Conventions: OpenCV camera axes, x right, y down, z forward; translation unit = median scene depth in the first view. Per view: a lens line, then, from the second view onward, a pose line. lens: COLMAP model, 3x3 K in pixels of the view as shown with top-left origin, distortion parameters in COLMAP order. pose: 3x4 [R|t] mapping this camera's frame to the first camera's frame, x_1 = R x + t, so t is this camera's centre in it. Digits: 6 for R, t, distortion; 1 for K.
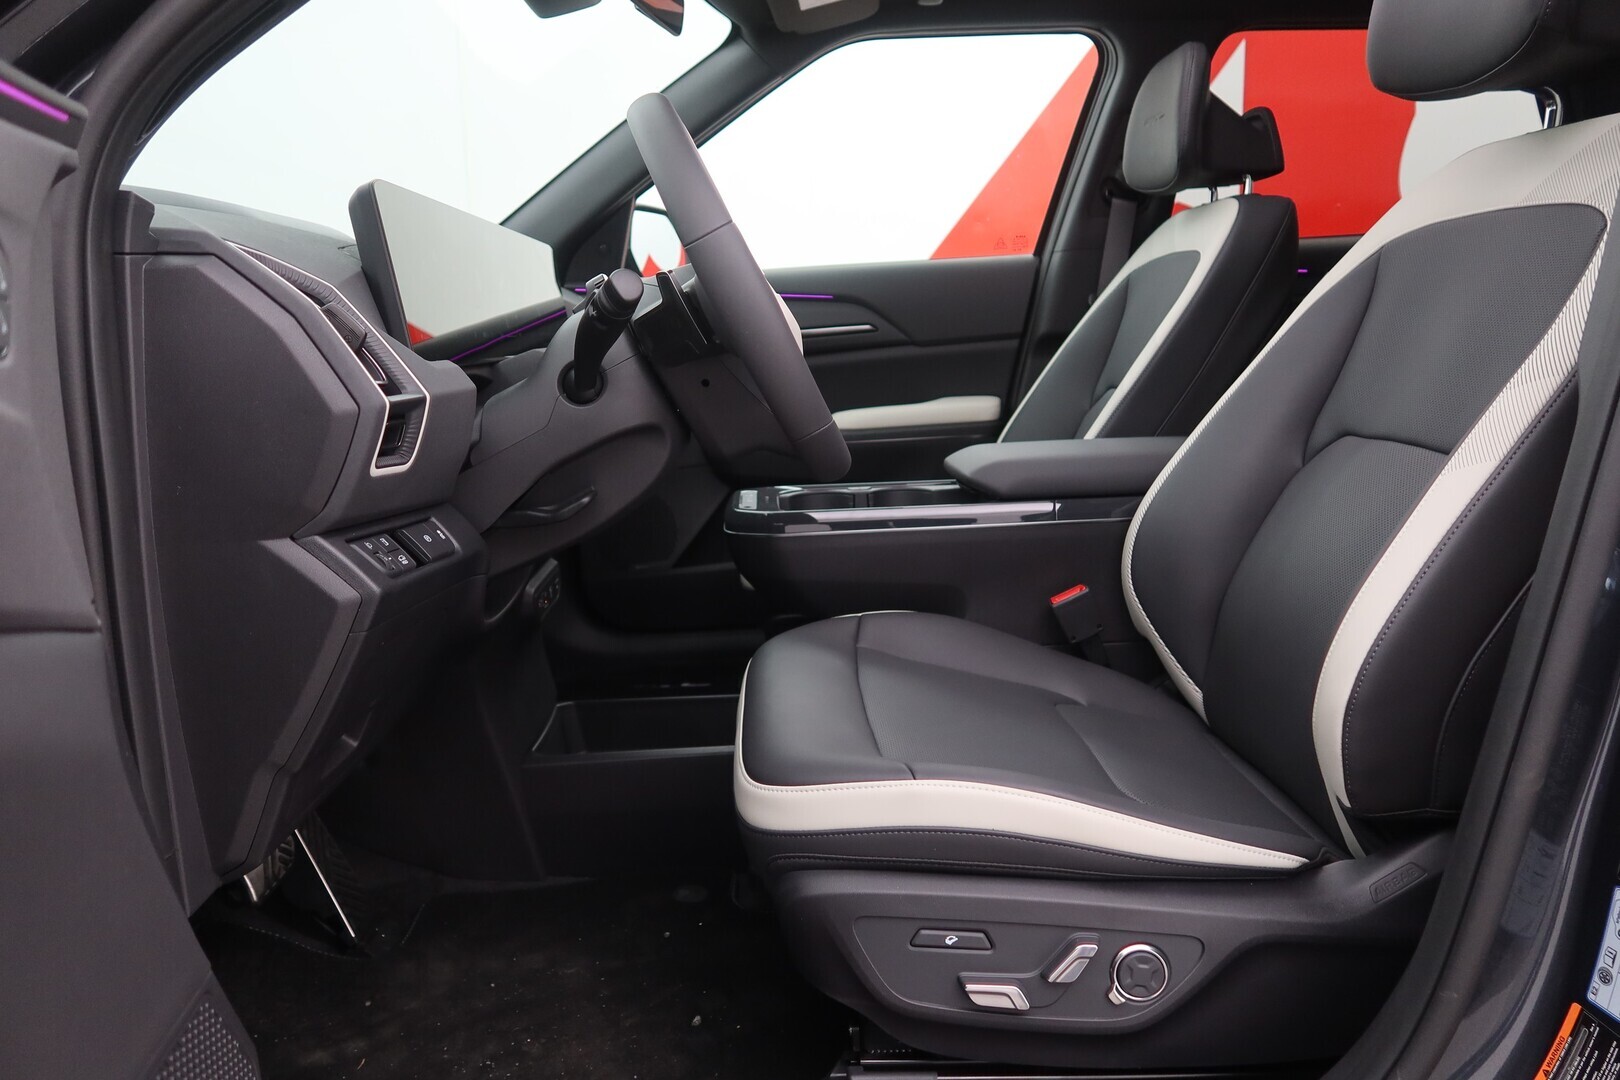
lens RADIAL K [[1029.6, 0, 810.0], [0, 1029.6, 540.0], [0, 0, 1]] dist [-0.066768, -0.000851]
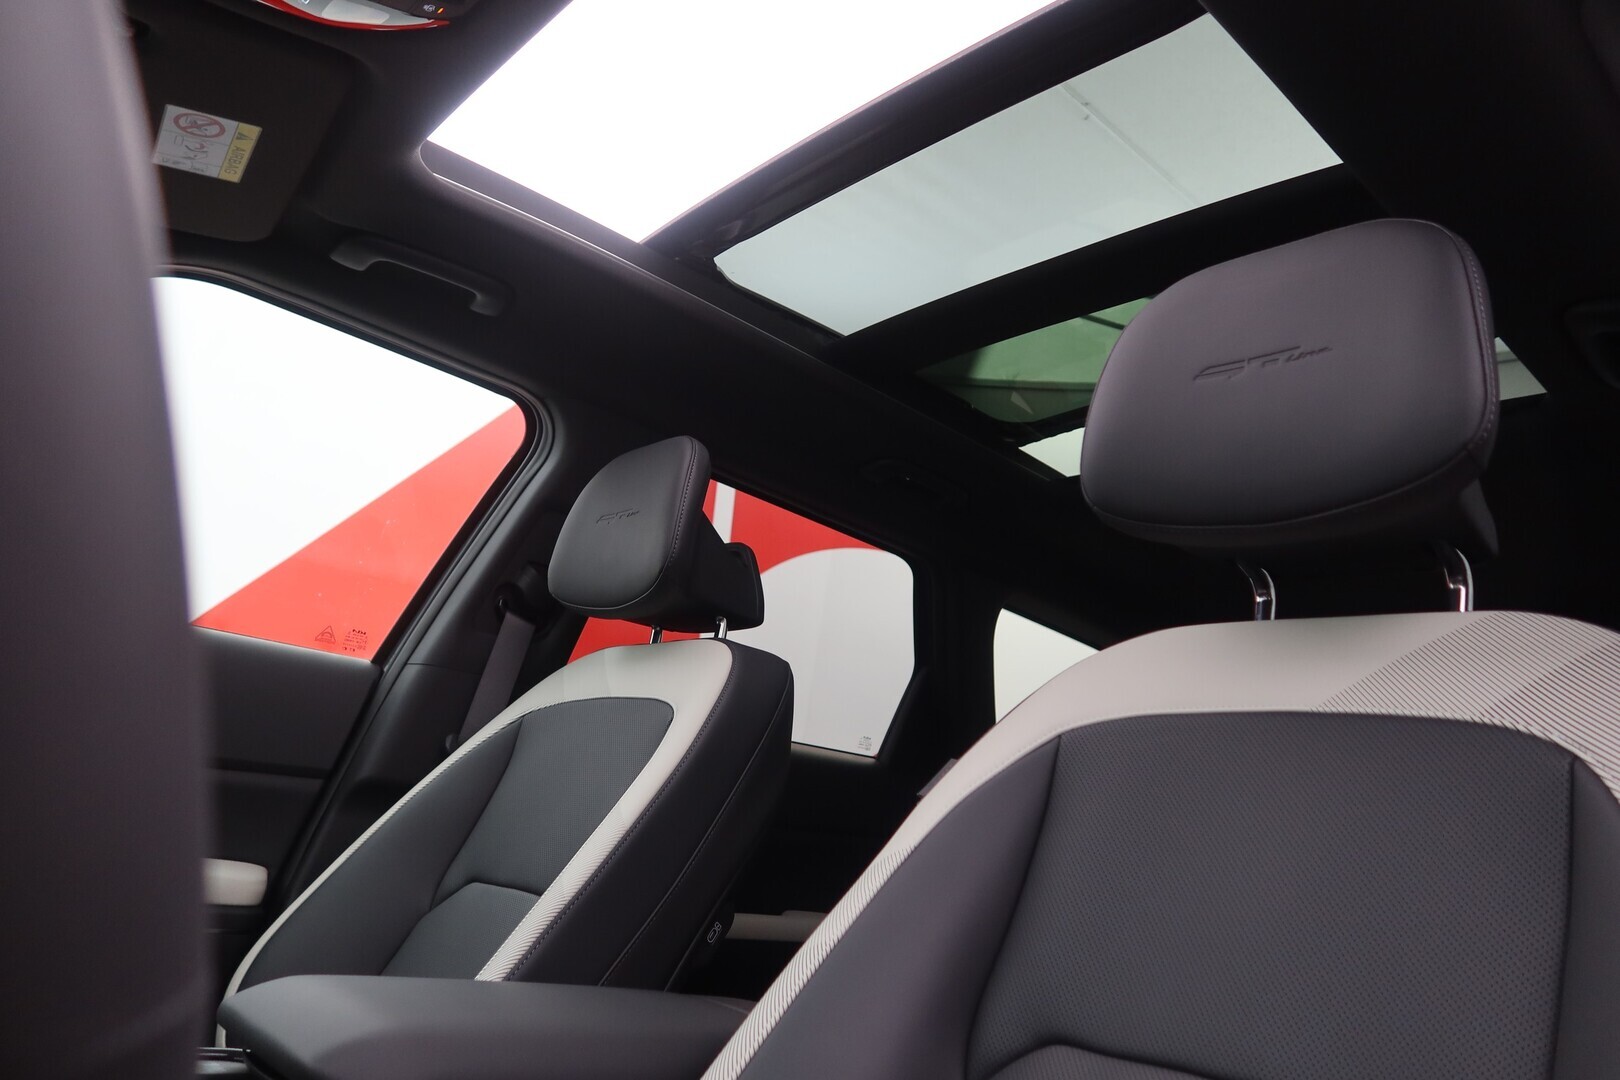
lens RADIAL K [[1029.6, 0, 810.0], [0, 1029.6, 540.0], [0, 0, 1]] dist [-0.066768, -0.000851]
pose [[0.722157, 0.319556, 0.613492, -0.014354], [-0.015014, 0.893929, -0.447957, -0.055237], [-0.691566, 0.314284, 0.650355, 0.354098]]
